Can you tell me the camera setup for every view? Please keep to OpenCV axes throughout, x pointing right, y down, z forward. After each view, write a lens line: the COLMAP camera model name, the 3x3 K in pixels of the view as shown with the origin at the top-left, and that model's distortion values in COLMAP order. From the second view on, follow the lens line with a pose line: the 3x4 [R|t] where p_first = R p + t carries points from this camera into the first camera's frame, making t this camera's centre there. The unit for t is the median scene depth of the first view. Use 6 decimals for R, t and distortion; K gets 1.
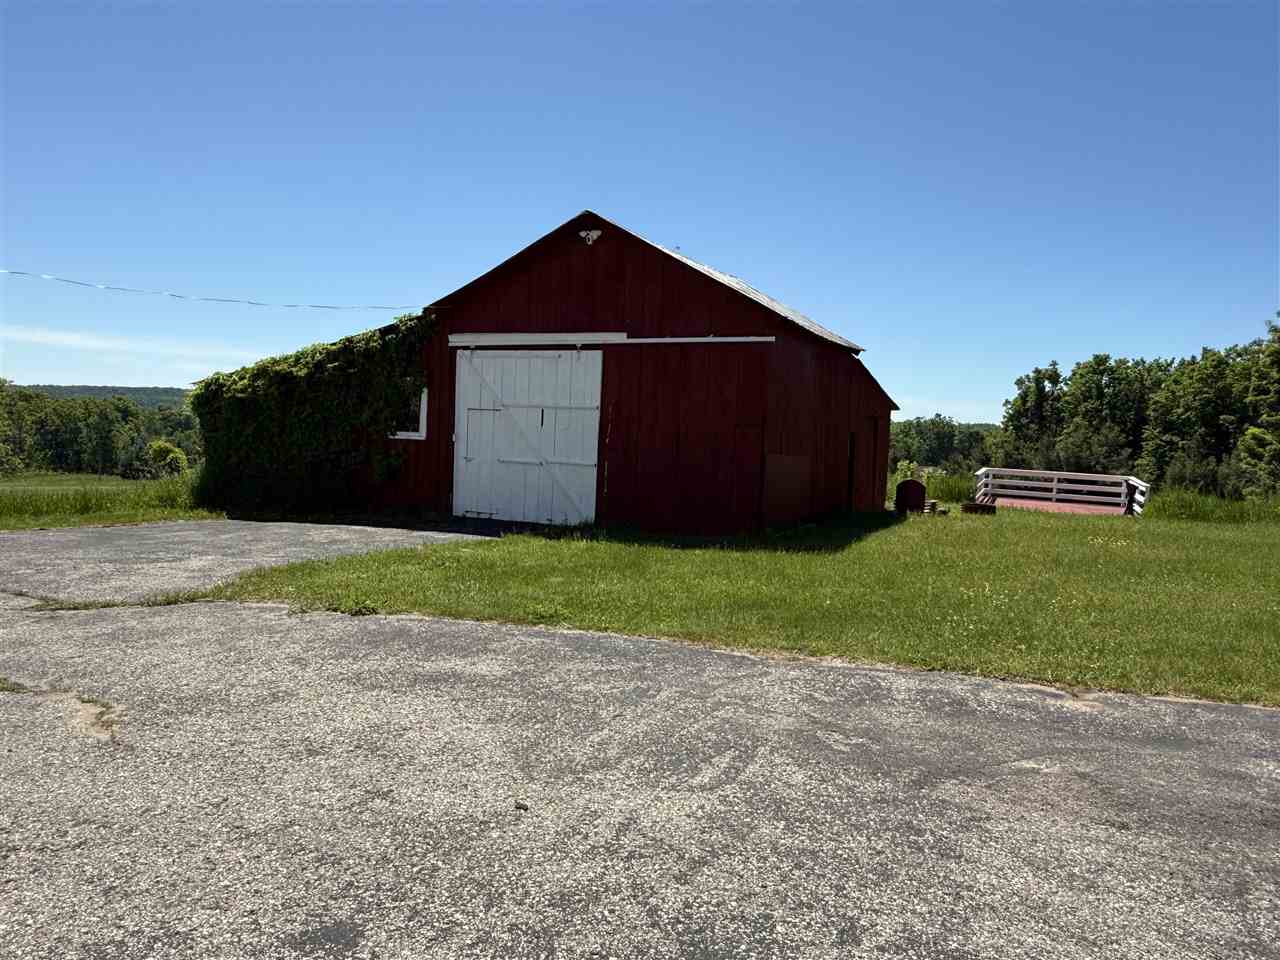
lens RADIAL K [[910.3, 0, 640.0], [0, 910.3, 480.0], [0, 0, 1]] dist [0.000099, 0.002150]
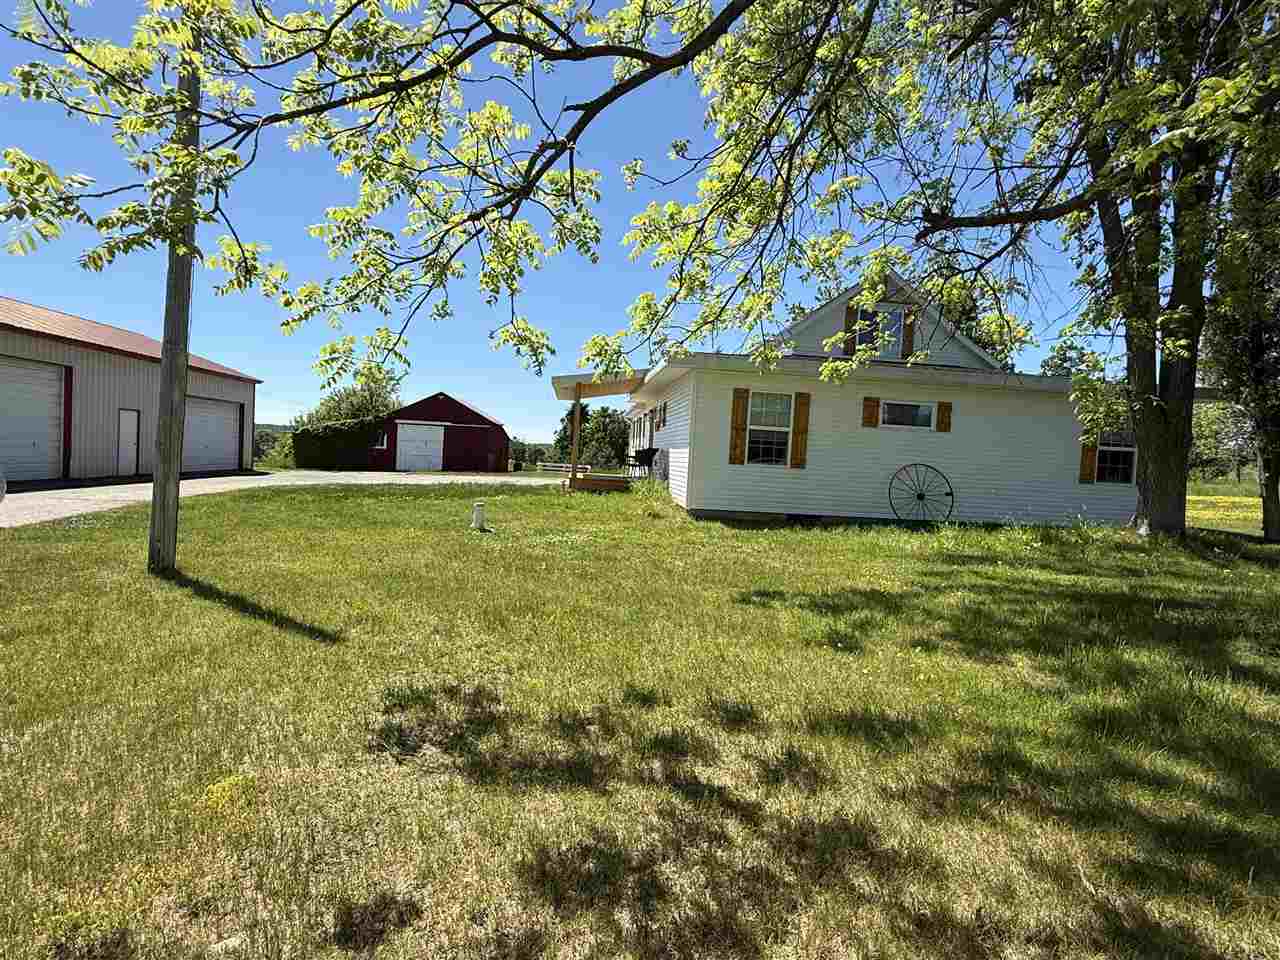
lens RADIAL K [[679.1, 0, 640.0], [0, 679.1, 480.0], [0, 0, 1]] dist [0.000077, 0.000105]
pose [[0.877812, -0.008088, 0.478938, -0.087989], [0.010956, 0.999935, -0.003194, 0.013374], [-0.478881, 0.008051, 0.877843, -0.247200]]
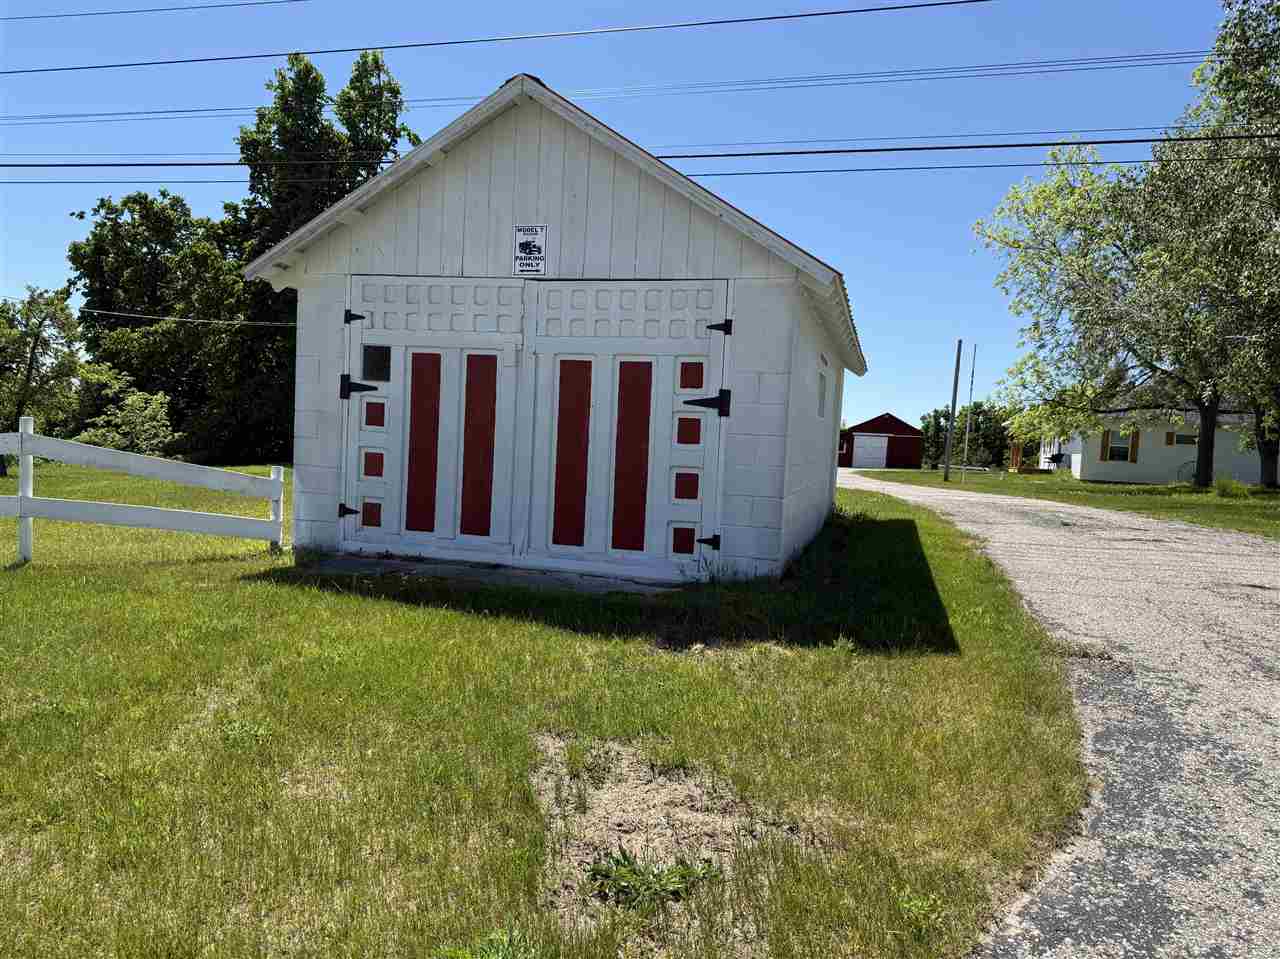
lens RADIAL K [[917.1, 0, 640.0], [0, 917.1, 479.5], [0, 0, 1]] dist [0.031536, -0.000797]
pose [[0.993146, 0.011732, 0.116291, -0.276061], [-0.009613, 0.999778, -0.018762, 0.029224], [-0.116485, 0.017515, 0.993038, -0.548151]]
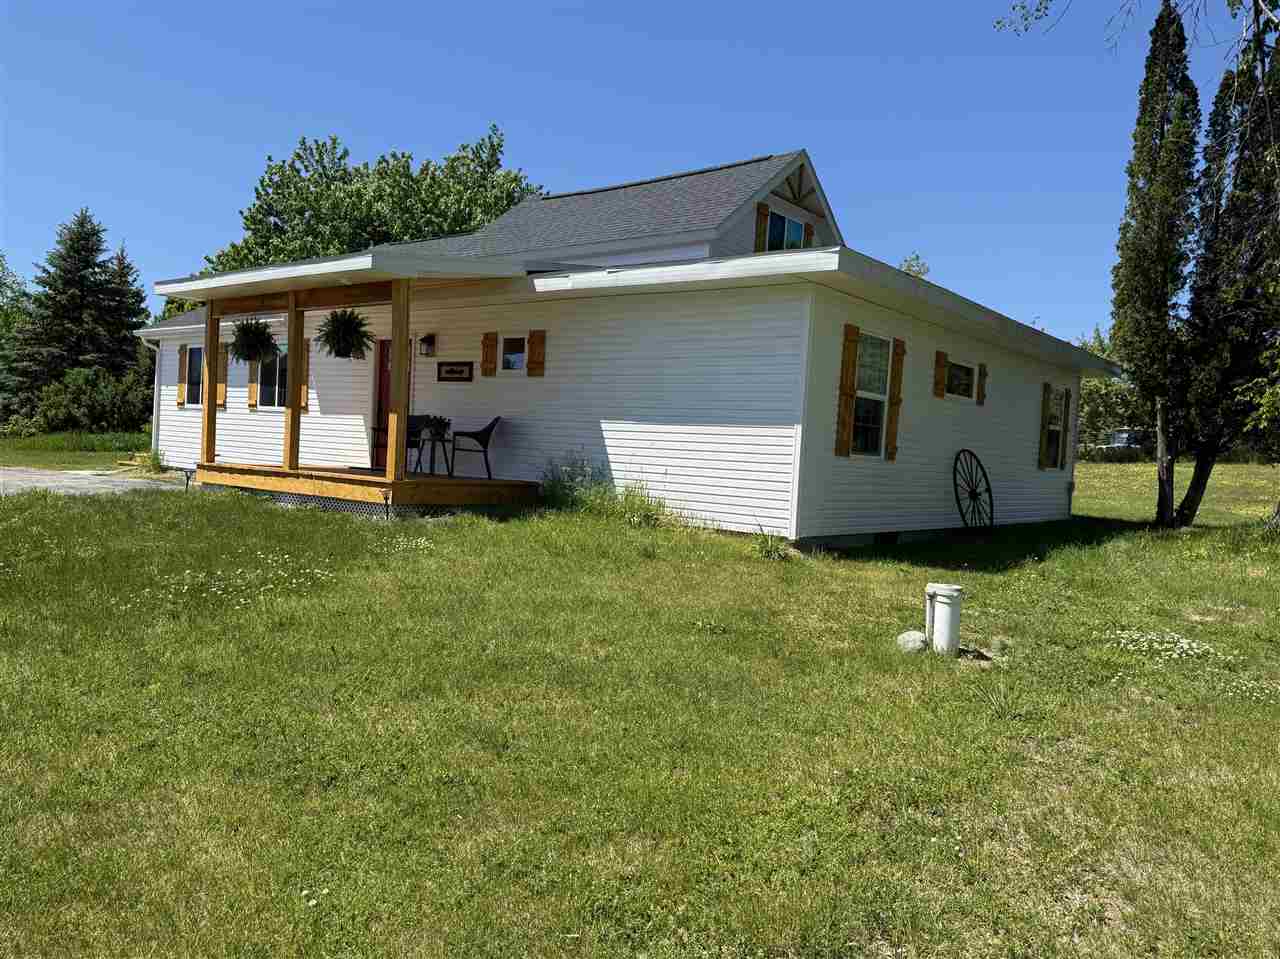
lens RADIAL K [[959.3, 0, 640.0], [0, 959.3, 479.5], [0, 0, 1]] dist [0.127242, -0.209159]
pose [[0.268619, -0.051661, 0.961860, -0.119913], [0.017998, 0.998656, 0.048611, 0.006841], [-0.963078, 0.004253, 0.269187, -0.145060]]
